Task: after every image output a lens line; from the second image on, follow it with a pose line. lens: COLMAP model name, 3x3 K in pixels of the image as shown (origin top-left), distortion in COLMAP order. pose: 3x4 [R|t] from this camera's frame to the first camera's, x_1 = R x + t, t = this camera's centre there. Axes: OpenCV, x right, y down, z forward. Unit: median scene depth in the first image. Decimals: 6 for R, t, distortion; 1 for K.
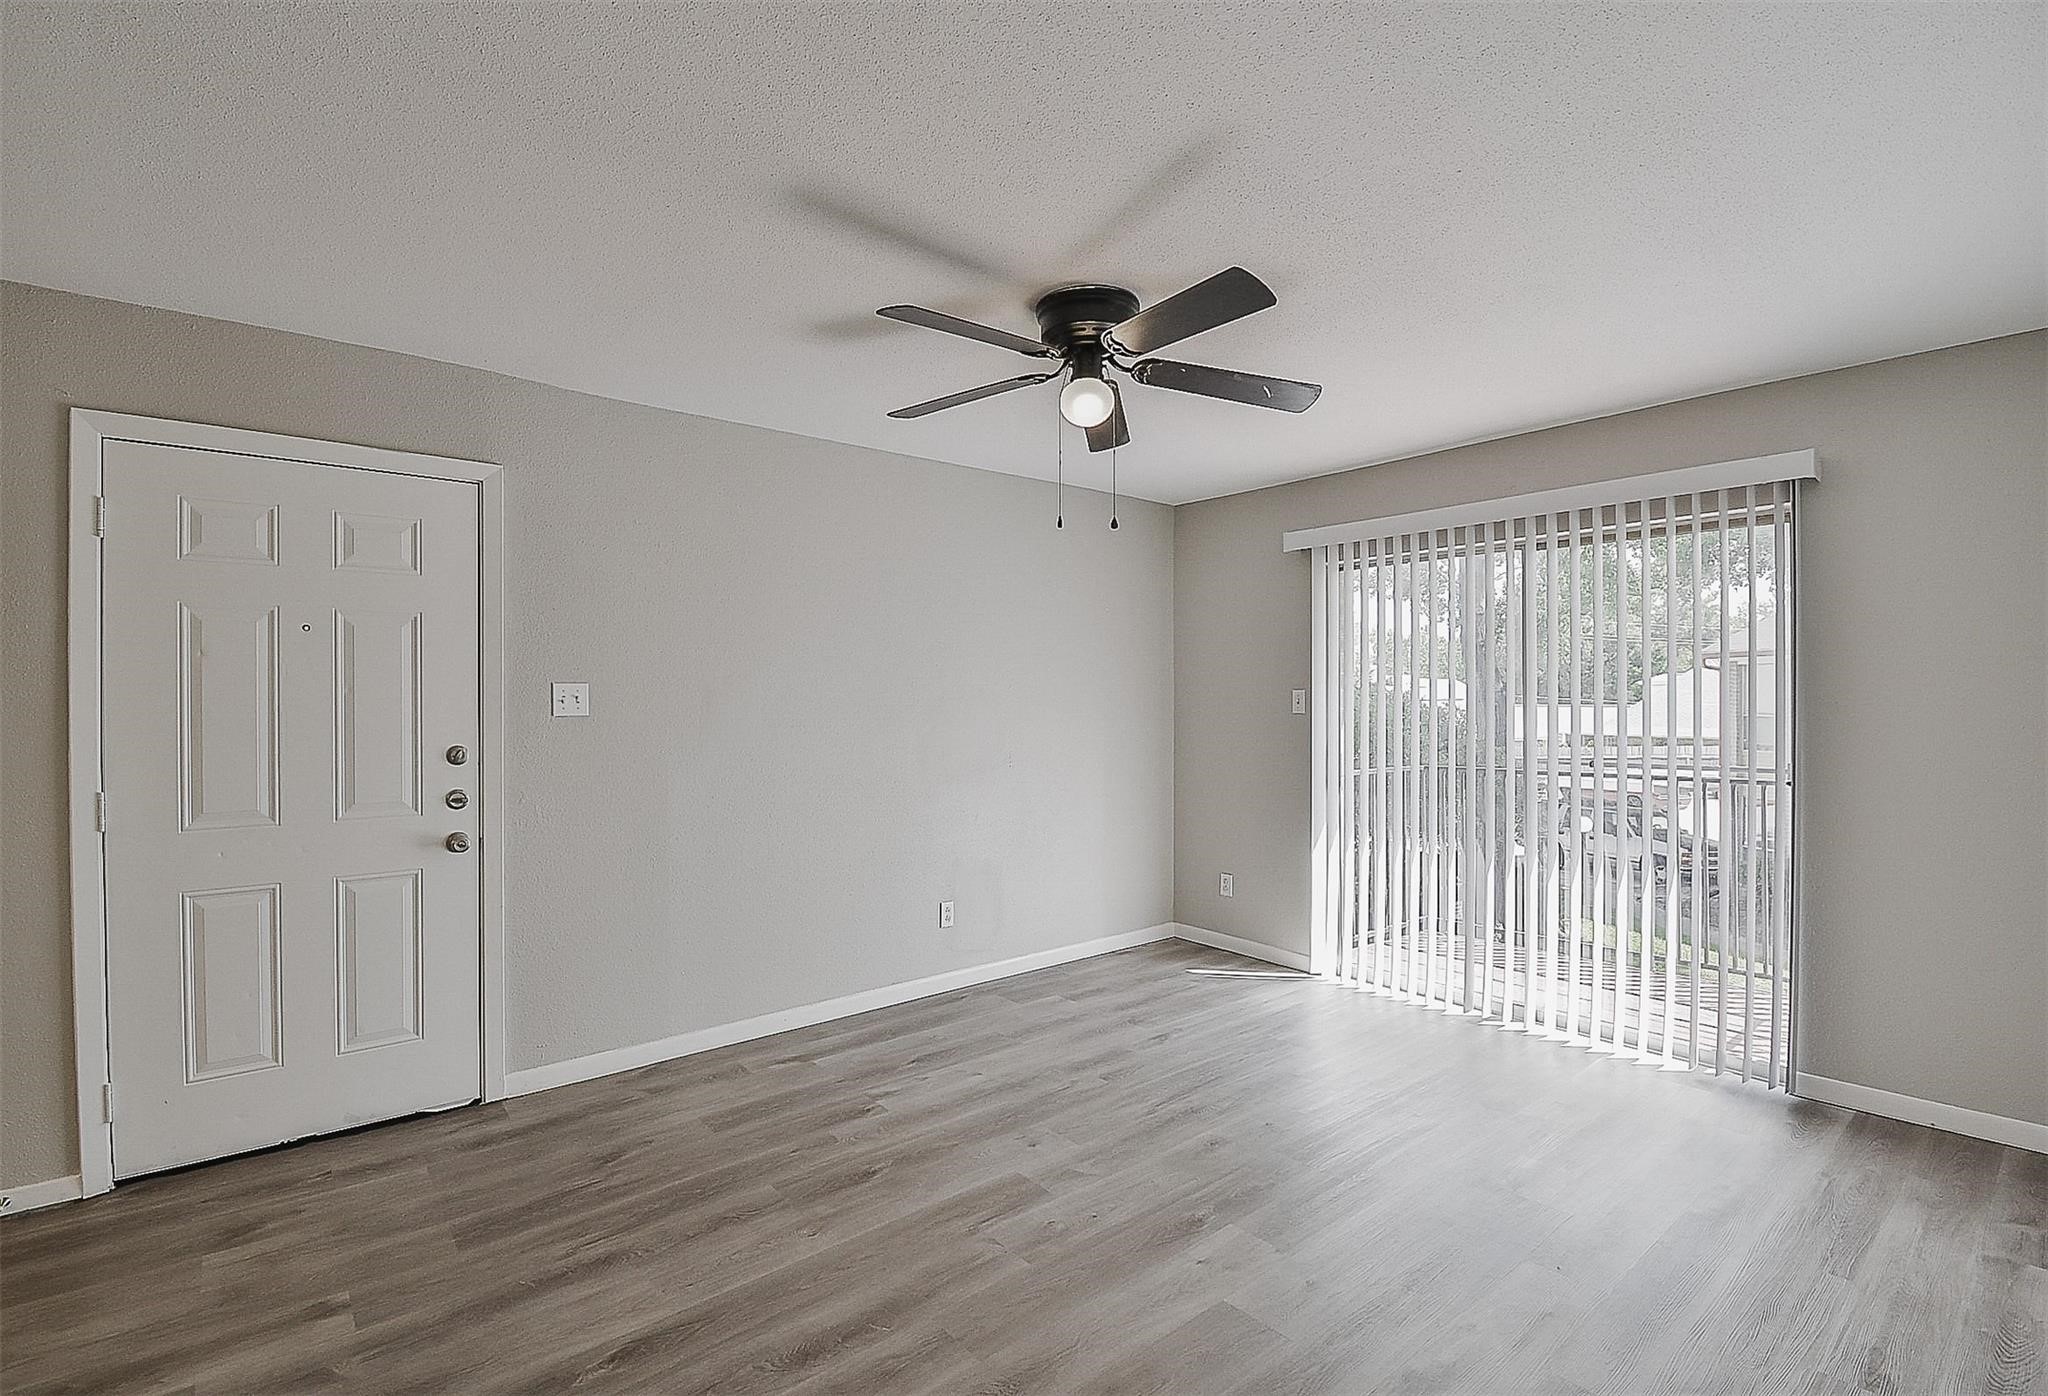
lens RADIAL K [[958.5, 0, 1024.0], [0, 958.5, 698.0], [0, 0, 1]] dist [-0.001337, -0.015995]
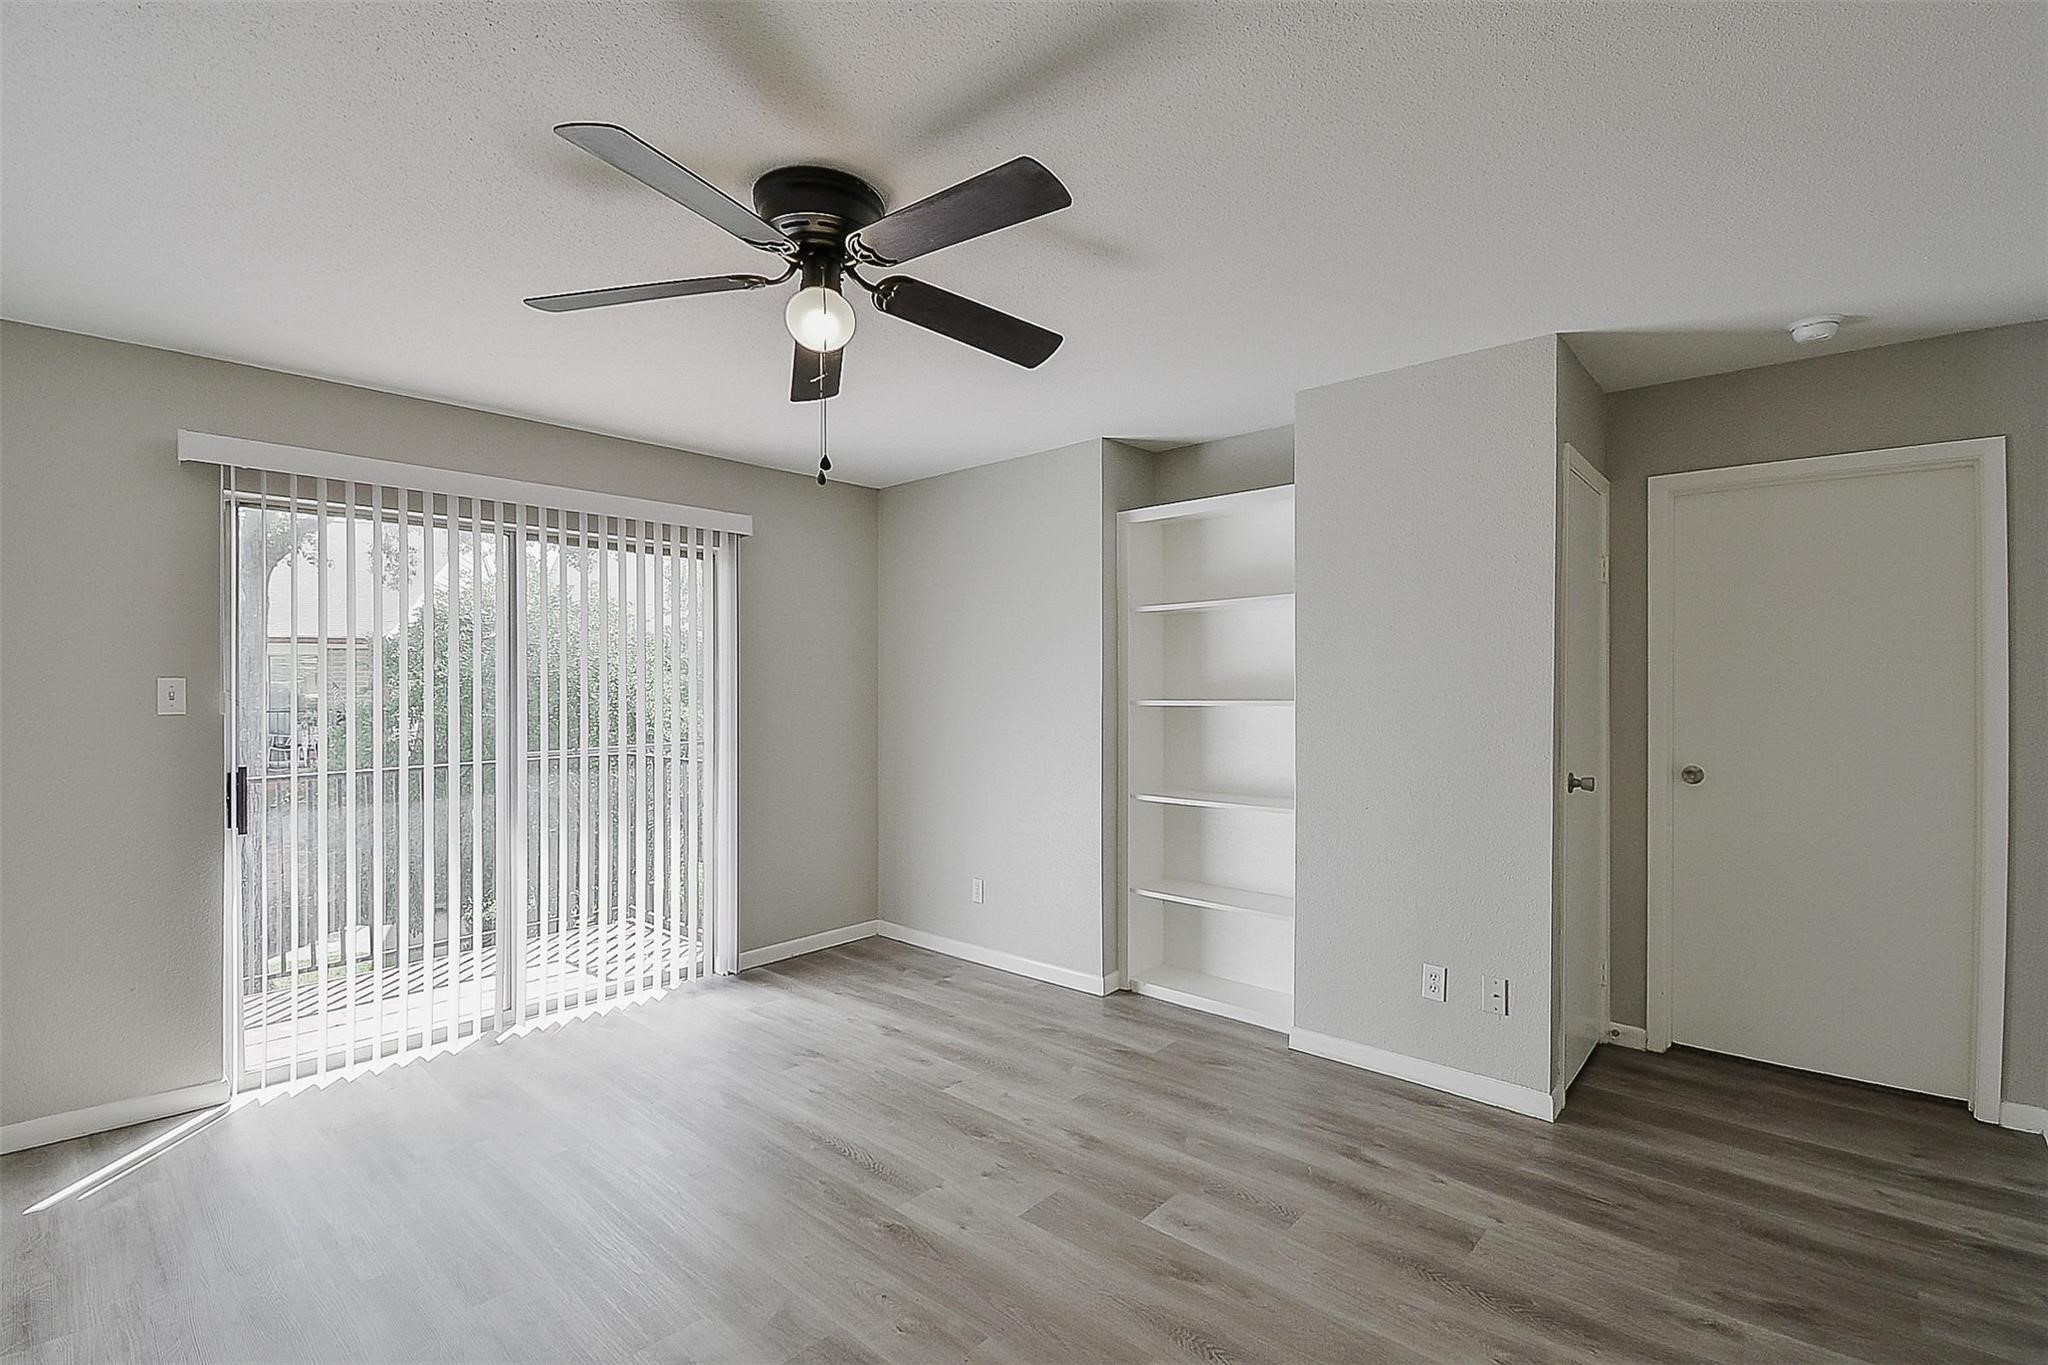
lens RADIAL K [[914.1, 0, 1024.0], [0, 914.1, 682.5], [0, 0, 1]] dist [-0.000860, -0.000108]
pose [[-0.156111, 0.006846, 0.987716, -0.599599], [0.003525, 0.999973, -0.006373, 0.001274], [-0.987733, 0.002487, -0.156131, 0.799031]]
